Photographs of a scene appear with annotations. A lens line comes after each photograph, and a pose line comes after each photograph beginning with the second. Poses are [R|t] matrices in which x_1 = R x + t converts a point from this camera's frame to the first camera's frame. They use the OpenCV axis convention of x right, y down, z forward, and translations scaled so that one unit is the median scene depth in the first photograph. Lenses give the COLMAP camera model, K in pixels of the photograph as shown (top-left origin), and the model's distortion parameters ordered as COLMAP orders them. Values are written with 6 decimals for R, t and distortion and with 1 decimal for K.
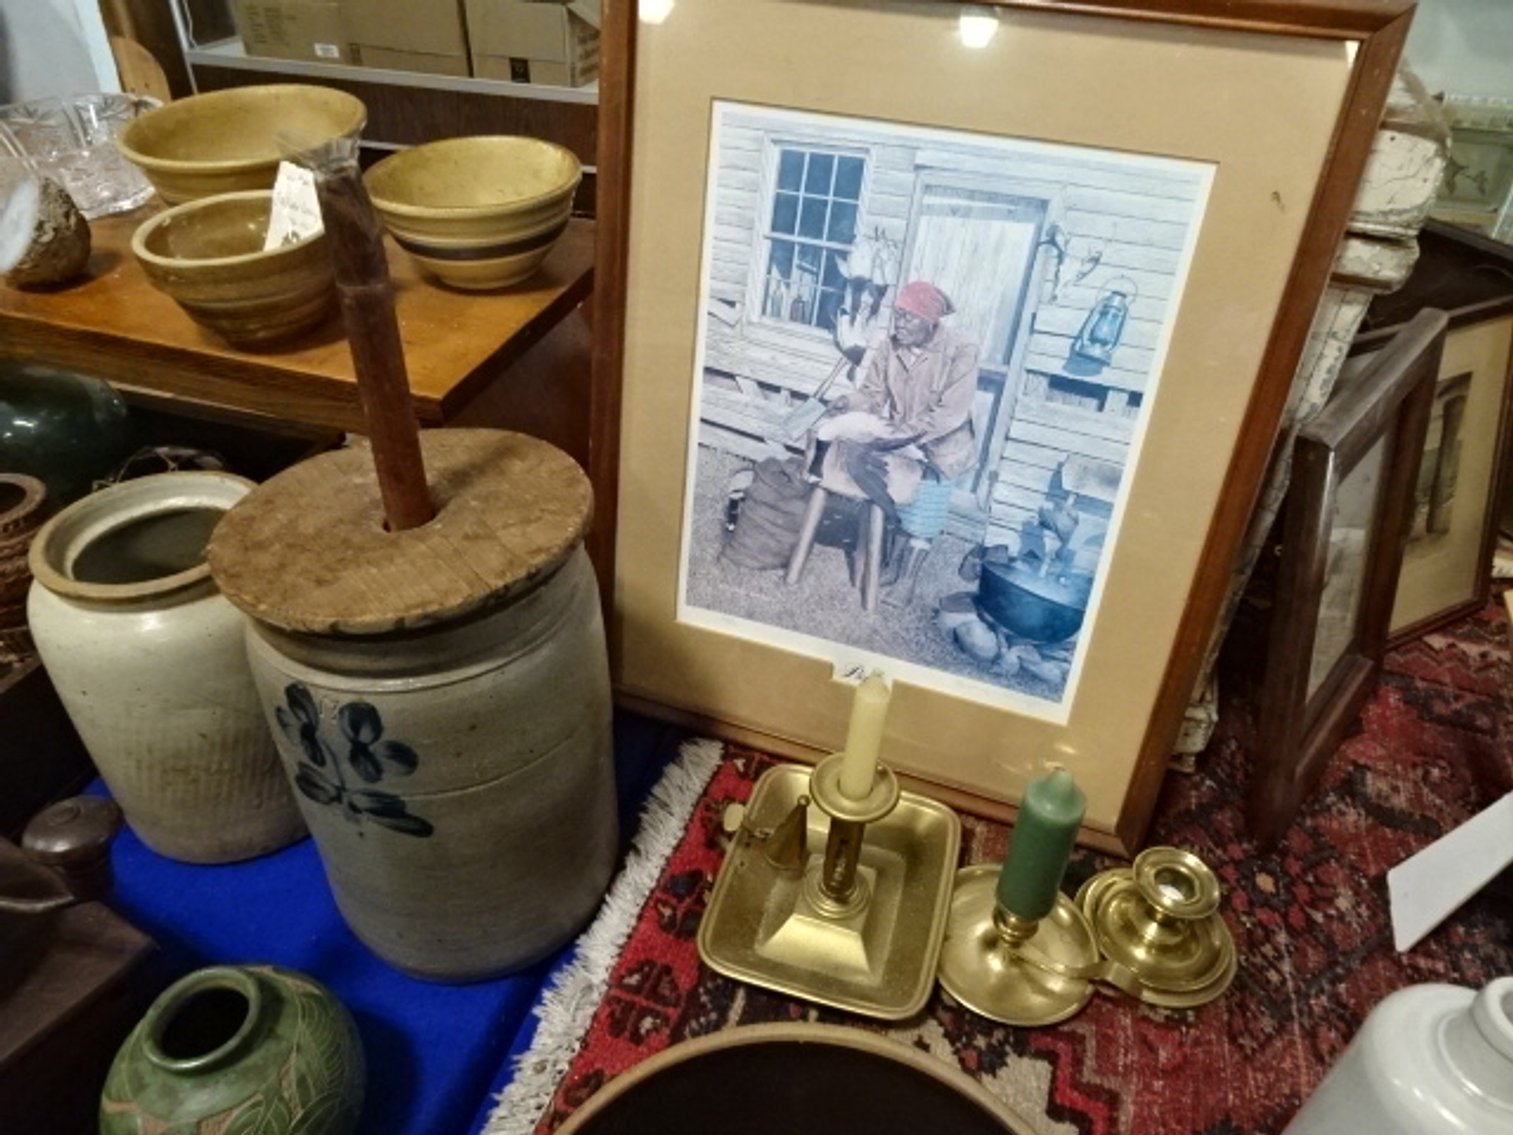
lens RADIAL K [[1085.6, 0, 756.5], [0, 1085.6, 567.5], [0, 0, 1]] dist [0.017796, -0.003461]
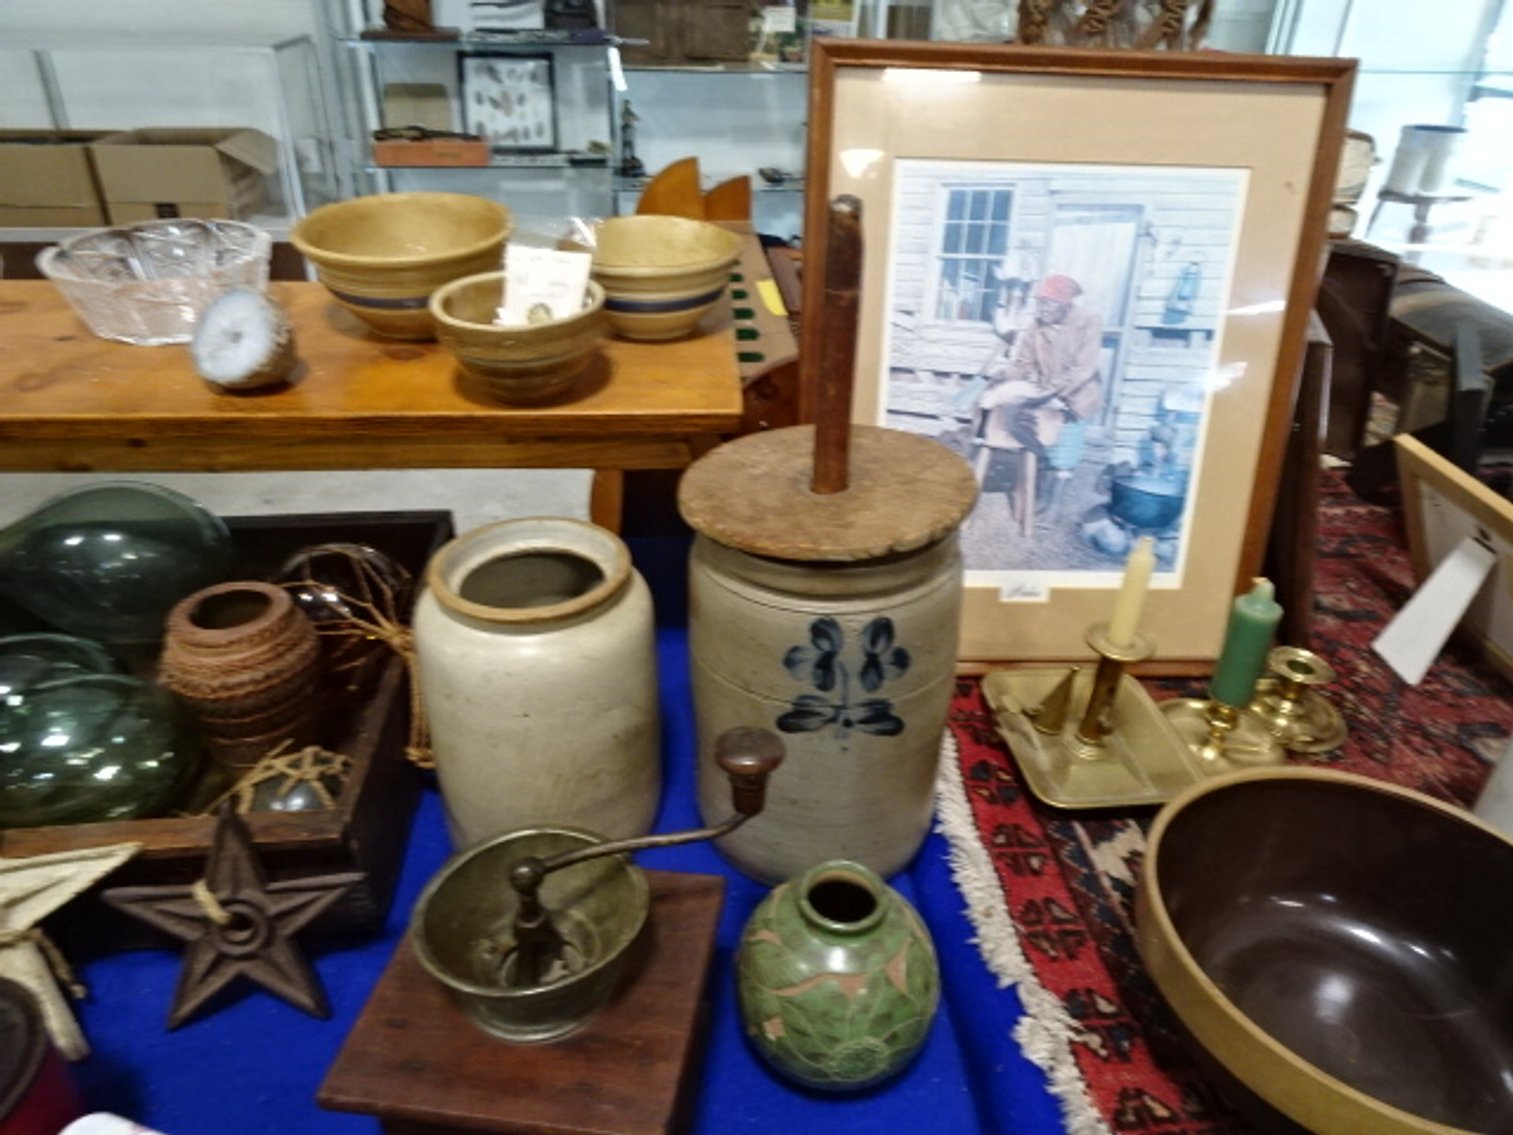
lens RADIAL K [[1085.6, 0, 756.5], [0, 1085.6, 567.5], [0, 0, 1]] dist [0.017796, -0.003461]
pose [[0.917403, -0.197406, 0.345548, -0.708484], [0.230400, 0.971441, -0.056725, 0.081371], [-0.324481, 0.131654, 0.936685, -0.106029]]
